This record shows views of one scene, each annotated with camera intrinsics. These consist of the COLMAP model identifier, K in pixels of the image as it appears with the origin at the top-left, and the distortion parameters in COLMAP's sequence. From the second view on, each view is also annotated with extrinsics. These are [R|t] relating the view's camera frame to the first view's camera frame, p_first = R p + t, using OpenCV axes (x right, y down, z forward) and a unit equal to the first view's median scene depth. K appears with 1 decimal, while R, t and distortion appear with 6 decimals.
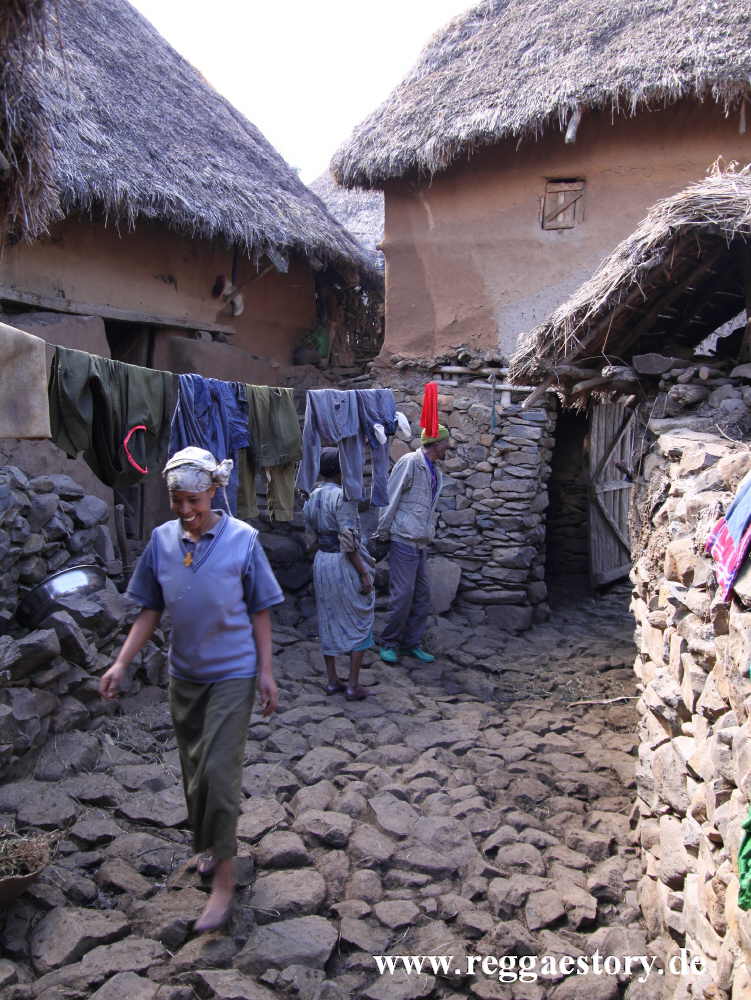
lens RADIAL K [[911.3, 0, 375.5], [0, 911.3, 500.0], [0, 0, 1]] dist [-0.104580, 0.021589]
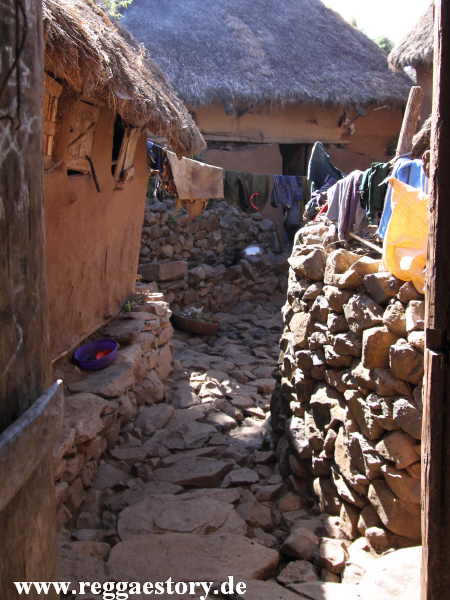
lens RADIAL K [[636.3, 0, 225.0], [0, 636.3, 300.0], [0, 0, 1]] dist [-0.145516, 0.018627]
pose [[0.875234, 0.057283, -0.480297, 0.401005], [-0.006885, 0.994338, 0.106045, 0.029247], [0.483652, -0.089507, 0.870672, -0.551080]]
